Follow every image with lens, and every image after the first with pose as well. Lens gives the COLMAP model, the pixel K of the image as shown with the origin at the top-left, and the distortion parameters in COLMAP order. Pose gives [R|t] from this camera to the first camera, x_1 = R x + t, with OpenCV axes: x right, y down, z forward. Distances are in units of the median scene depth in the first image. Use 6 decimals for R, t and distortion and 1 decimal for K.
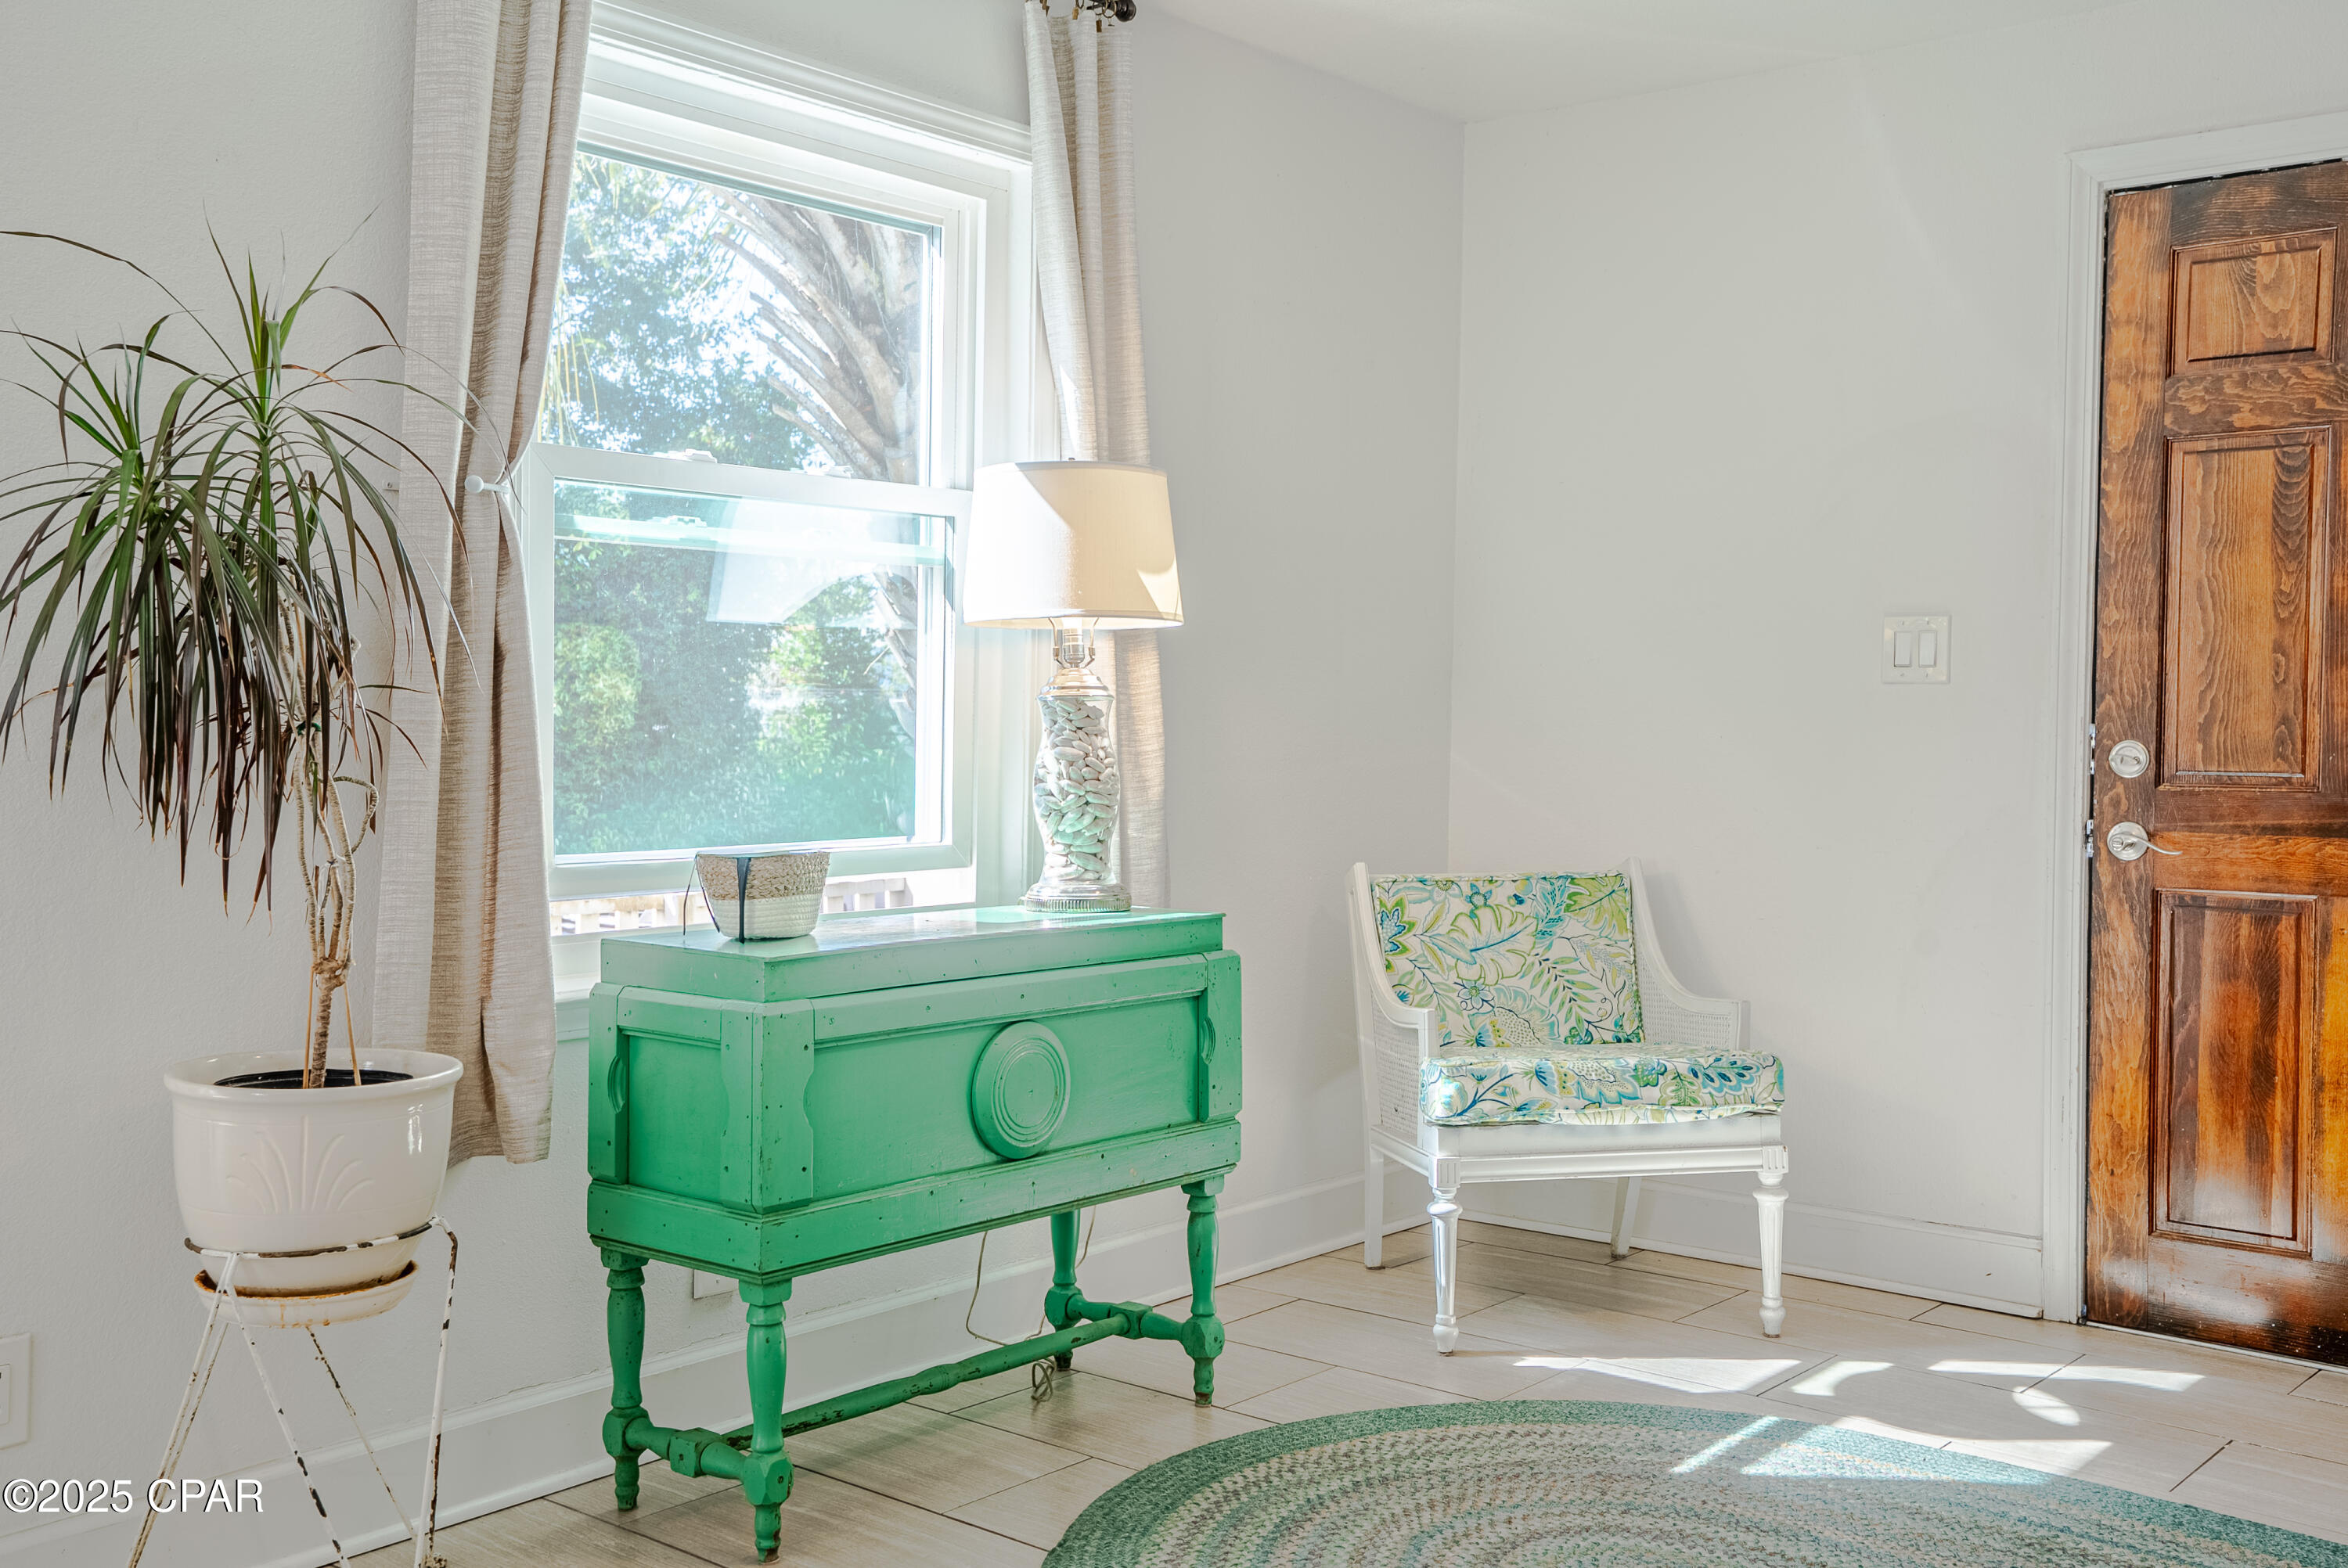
lens RADIAL K [[2233.8, 0, 1174.0], [0, 2233.8, 784.0], [0, 0, 1]] dist [0.046974, 0.011255]
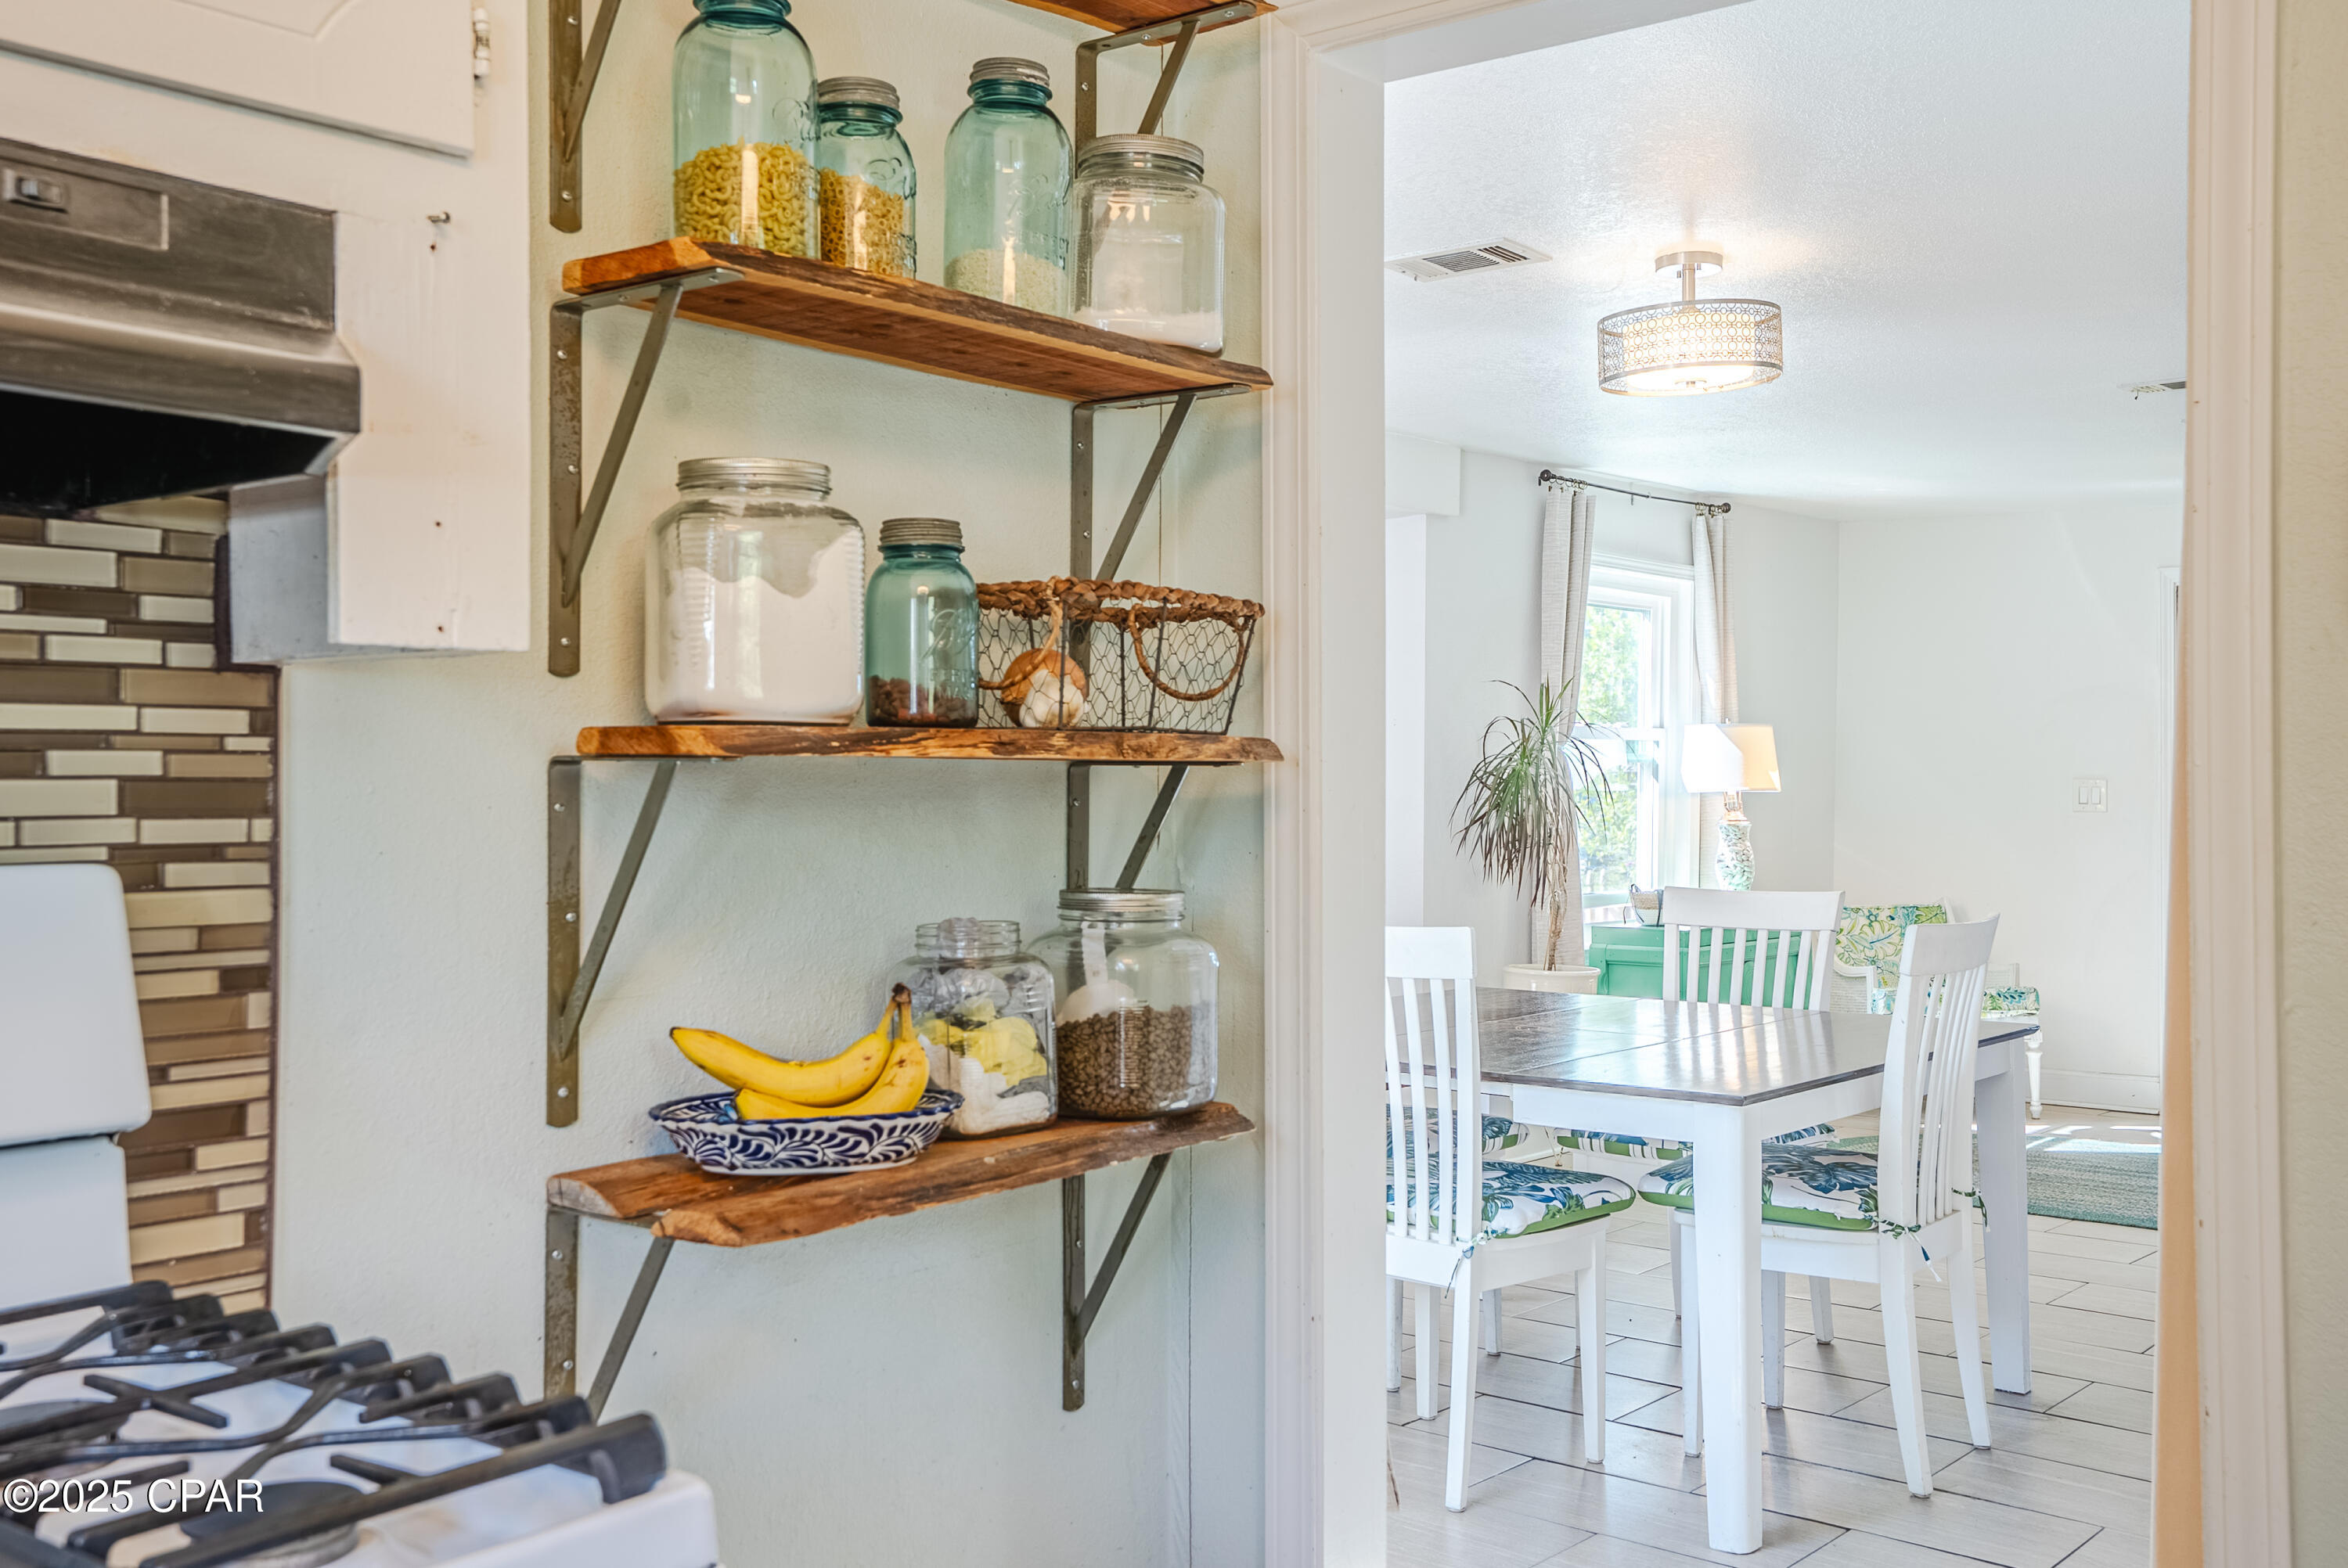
lens RADIAL K [[2287.6, 0, 1202.5], [0, 2287.6, 783.7], [0, 0, 1]] dist [0.073210, 0.001713]
pose [[0.999578, -0.007278, 0.028121, -0.645119], [0.008163, 0.999471, -0.031483, -0.011053], [-0.027877, 0.031699, 0.999109, -1.308808]]
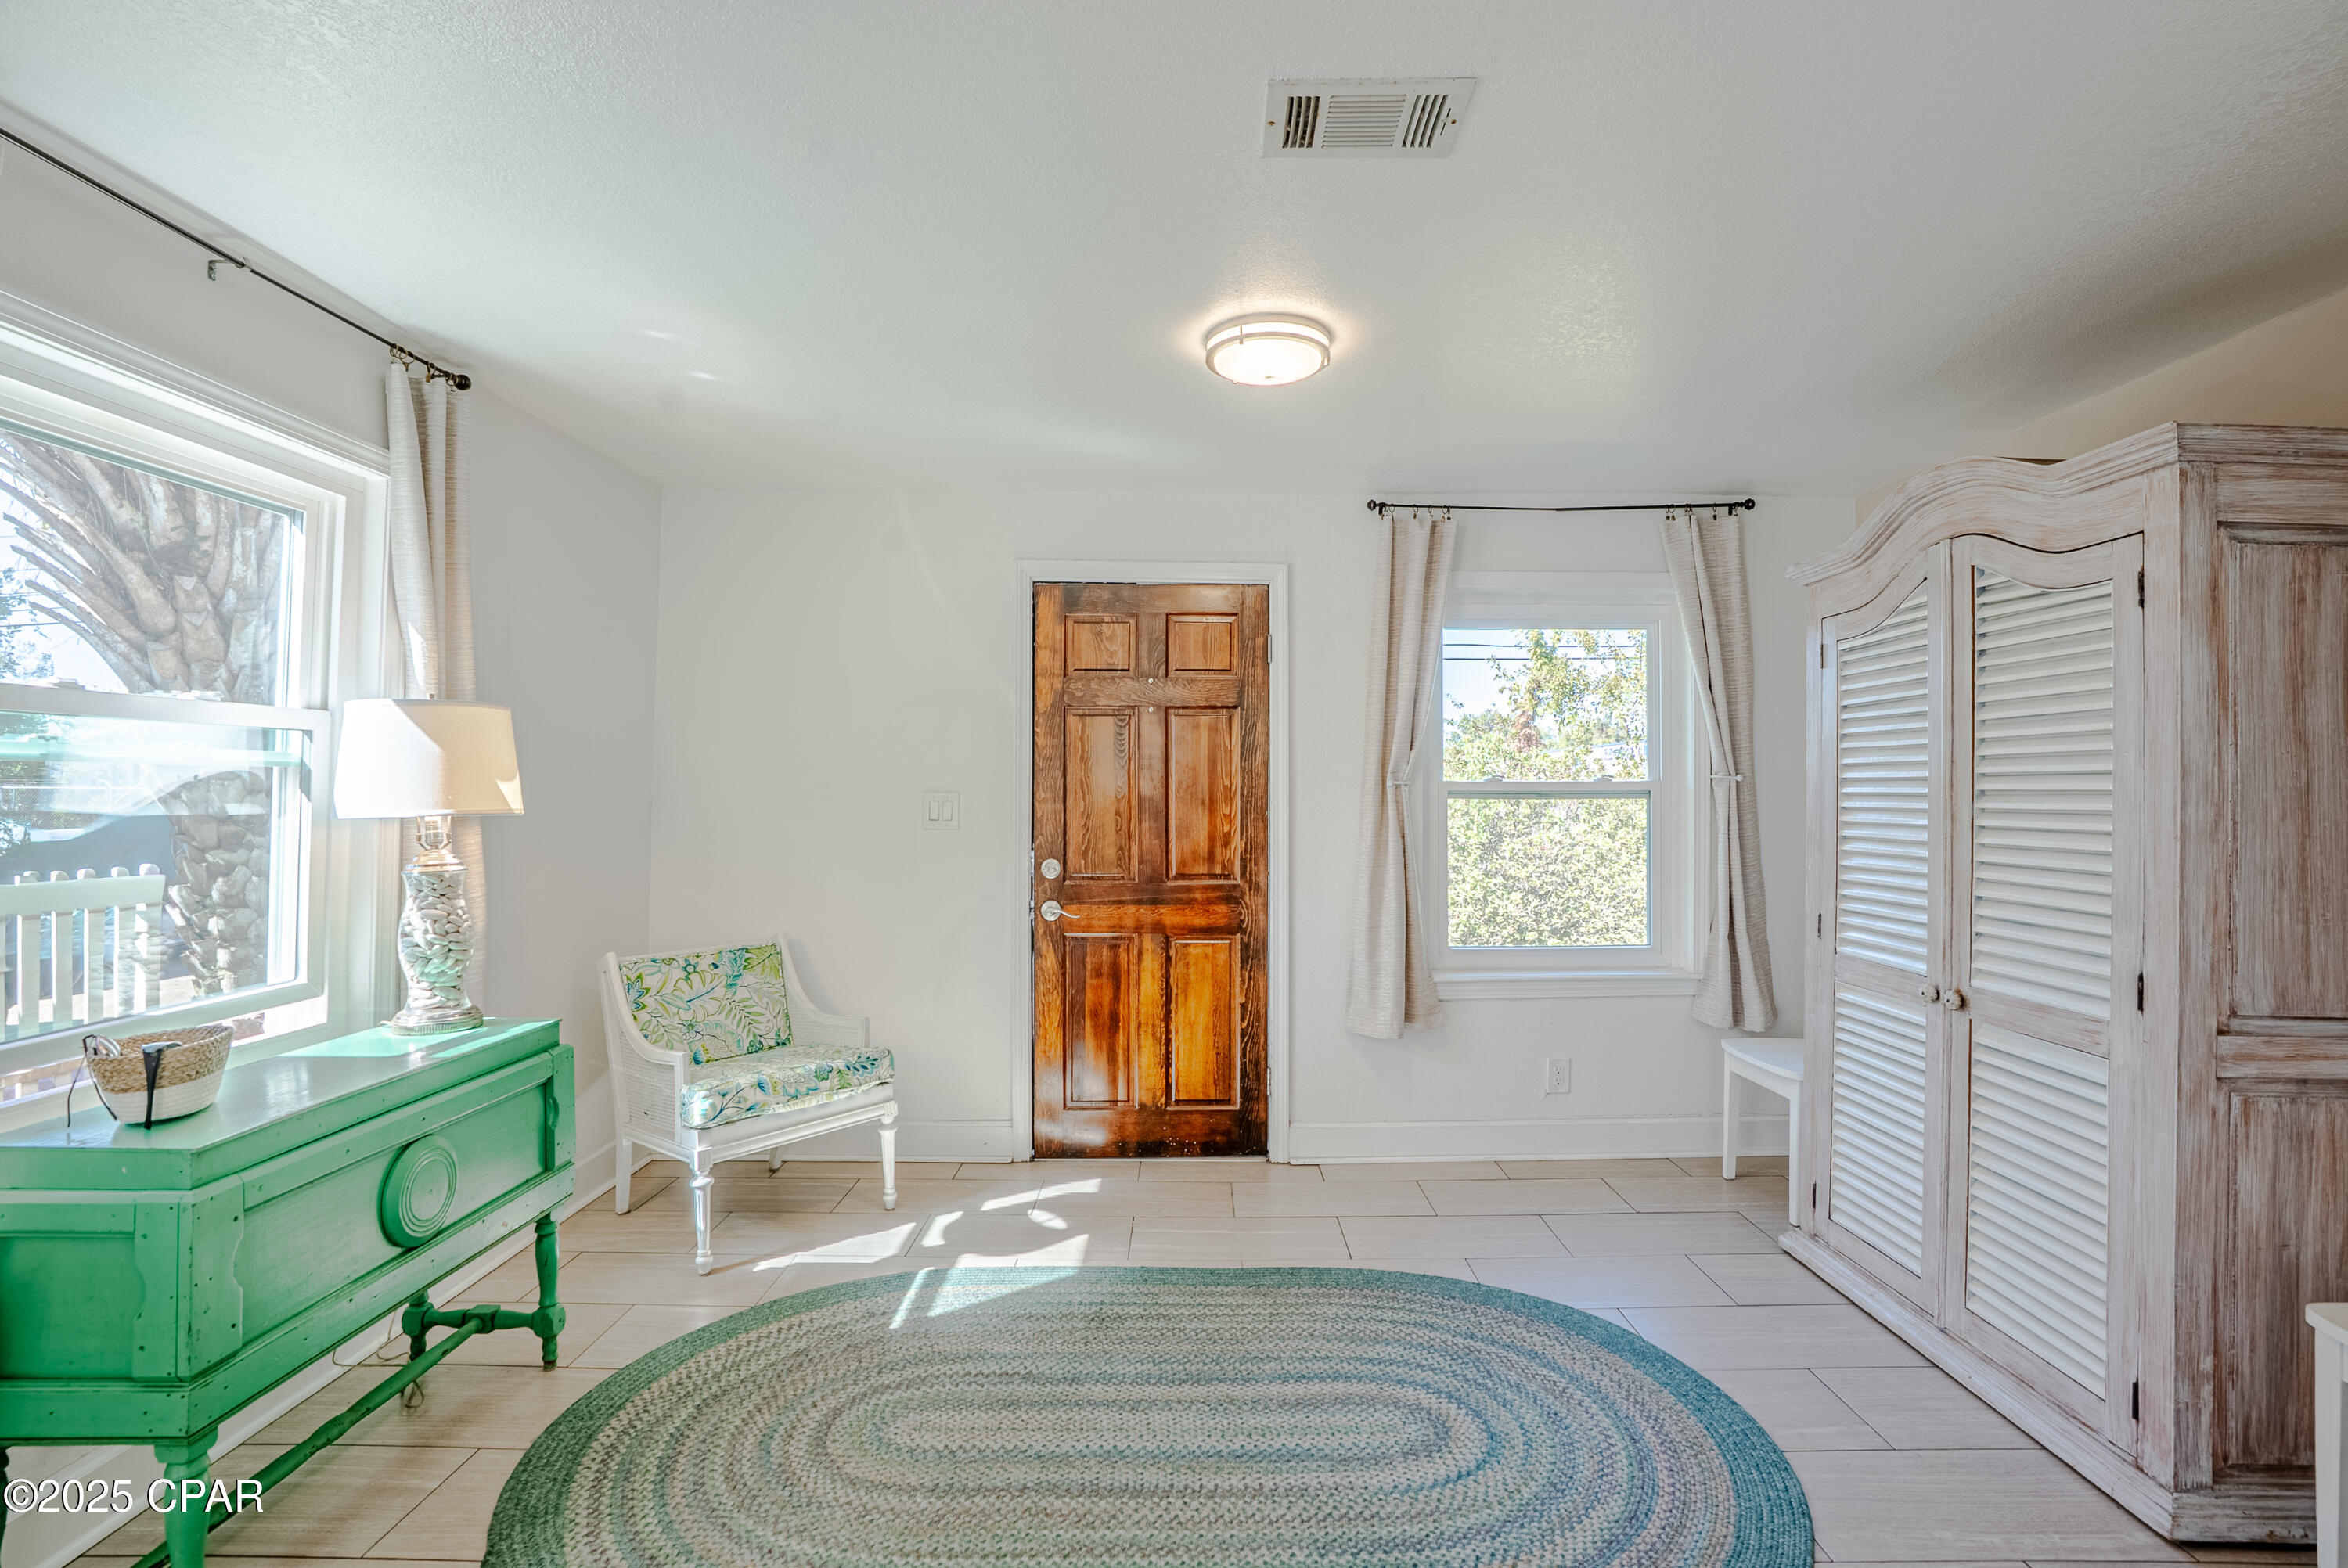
lens RADIAL K [[1098.3, 0, 1184.8], [0, 1098.3, 763.2], [0, 0, 1]] dist [-0.065433, 0.024406]
pose [[0.765855, 0.009716, 0.642940, -0.112930], [0.024854, 0.998691, -0.044698, -0.063239], [-0.642533, 0.050212, 0.764611, 0.209562]]
